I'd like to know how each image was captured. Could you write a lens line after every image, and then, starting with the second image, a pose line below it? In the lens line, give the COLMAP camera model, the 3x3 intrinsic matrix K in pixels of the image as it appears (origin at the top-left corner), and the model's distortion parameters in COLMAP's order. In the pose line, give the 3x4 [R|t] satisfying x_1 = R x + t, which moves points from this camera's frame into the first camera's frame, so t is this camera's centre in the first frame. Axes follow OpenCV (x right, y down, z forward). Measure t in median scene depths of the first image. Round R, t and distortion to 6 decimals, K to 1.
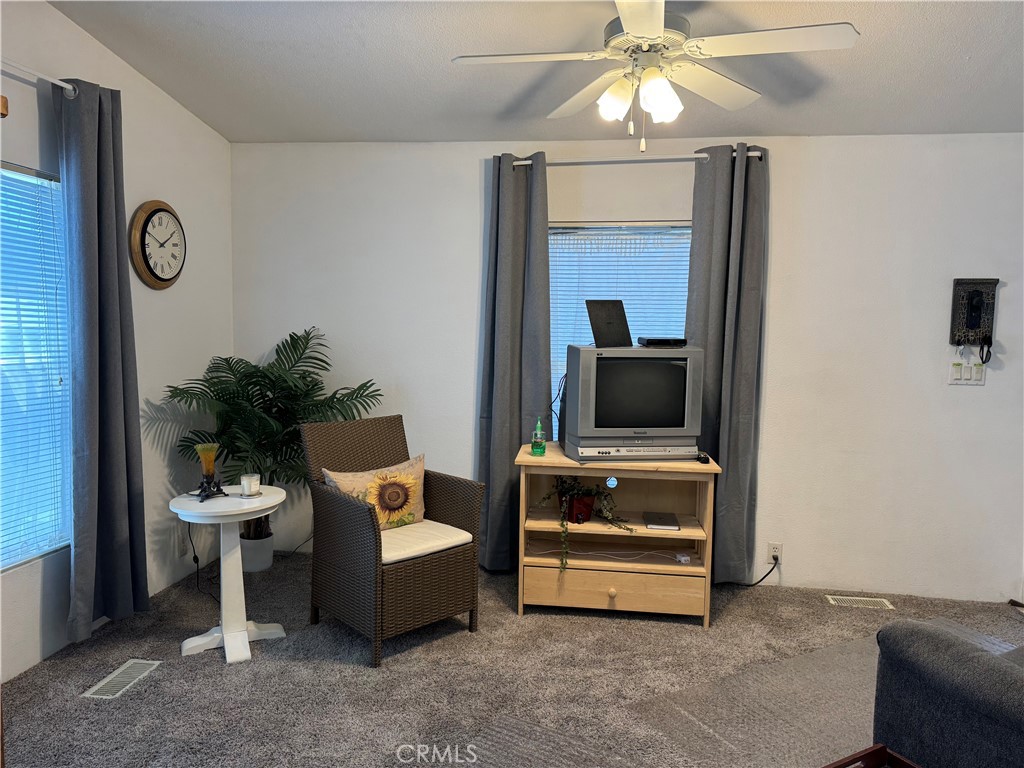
lens RADIAL K [[704.5, 0, 512.0], [0, 704.5, 384.0], [0, 0, 1]] dist [0.101783, -0.138977]
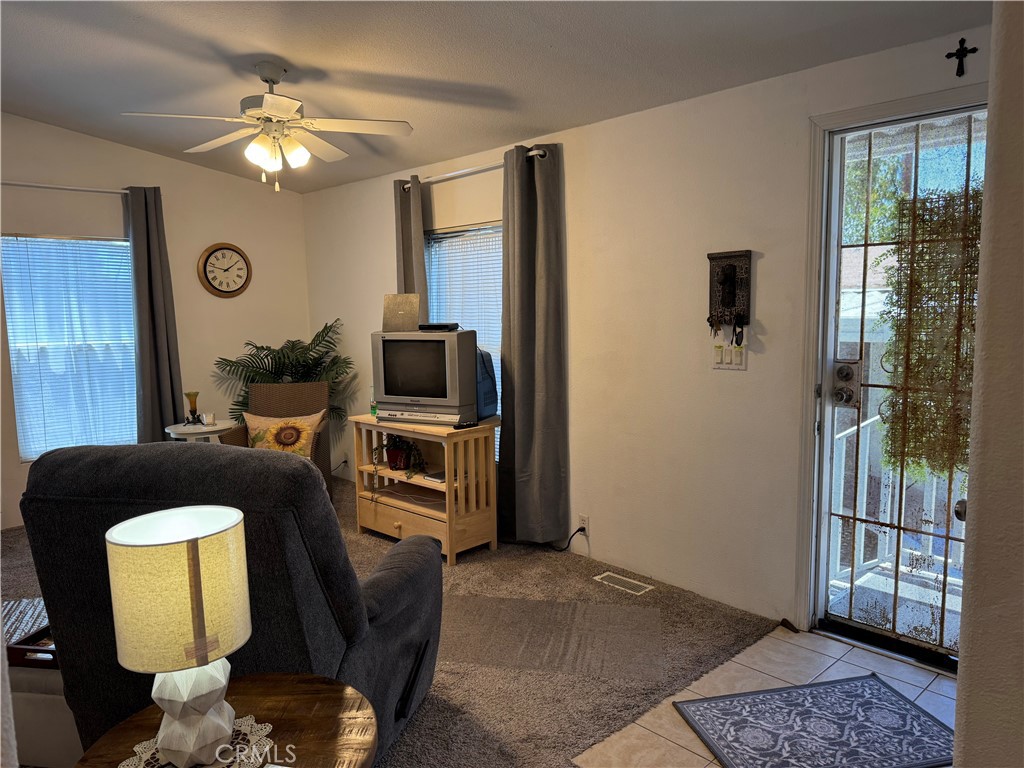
lens RADIAL K [[720.2, 0, 512.0], [0, 720.2, 384.0], [0, 0, 1]] dist [0.102259, -0.104732]
pose [[0.784628, 0.035402, -0.618956, 1.056157], [-0.023352, 0.999347, 0.027556, 0.000991], [0.619527, -0.007167, 0.784942, 0.111392]]
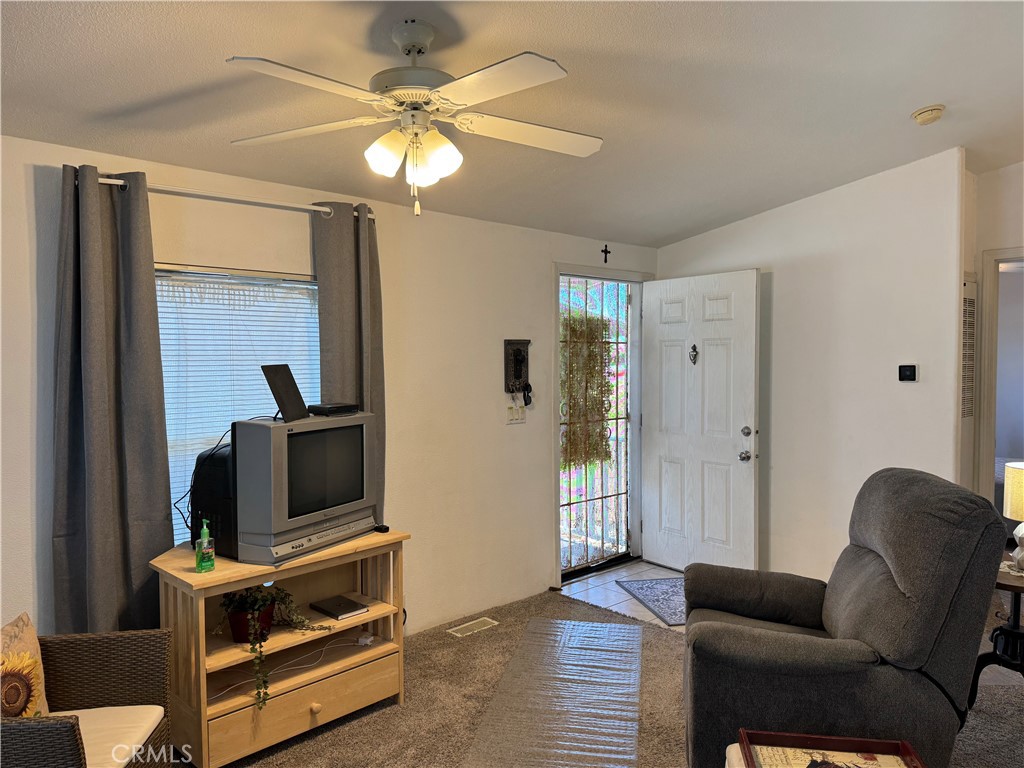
lens RADIAL K [[715.1, 0, 515.7], [0, 715.1, 381.1], [0, 0, 1]] dist [0.051733, -0.057033]
pose [[0.621379, -0.048103, 0.782032, -0.355351], [0.086937, 0.996183, -0.007801, -0.067291], [-0.778672, 0.072835, 0.623189, 0.237244]]
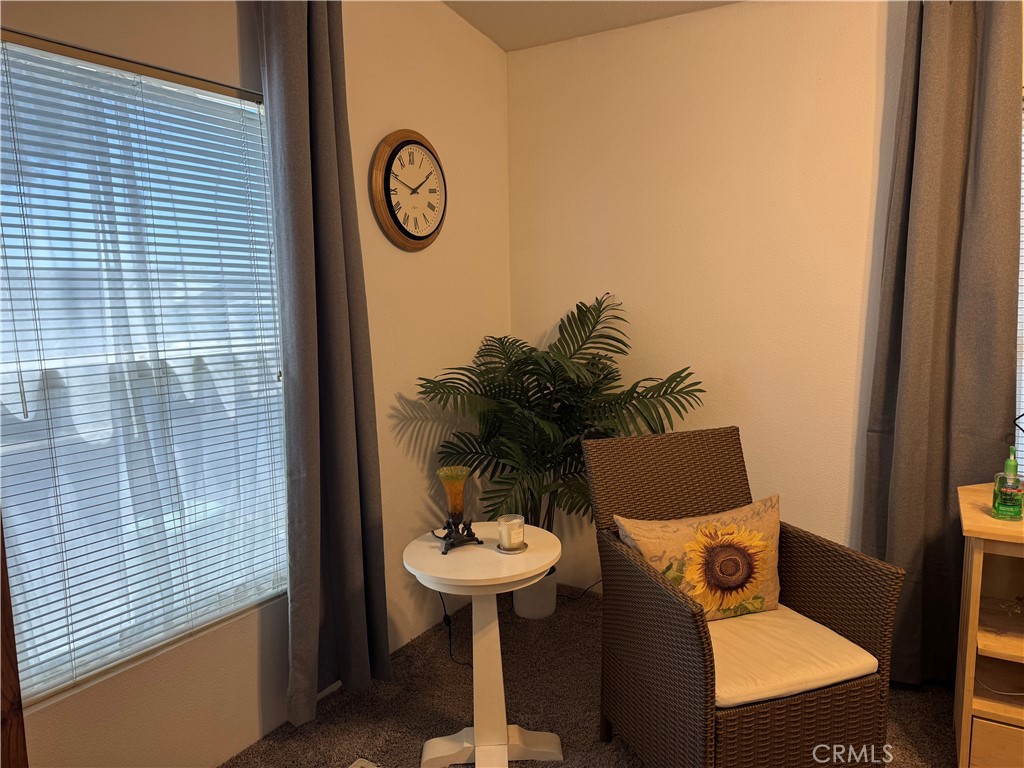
lens RADIAL K [[704.5, 0, 512.0], [0, 704.5, 384.0], [0, 0, 1]] dist [0.101783, -0.138977]
pose [[0.912562, 0.018134, -0.408537, -0.085736], [0.000637, 0.998952, 0.045764, -0.025101], [0.408939, -0.042022, 0.911594, 0.356340]]
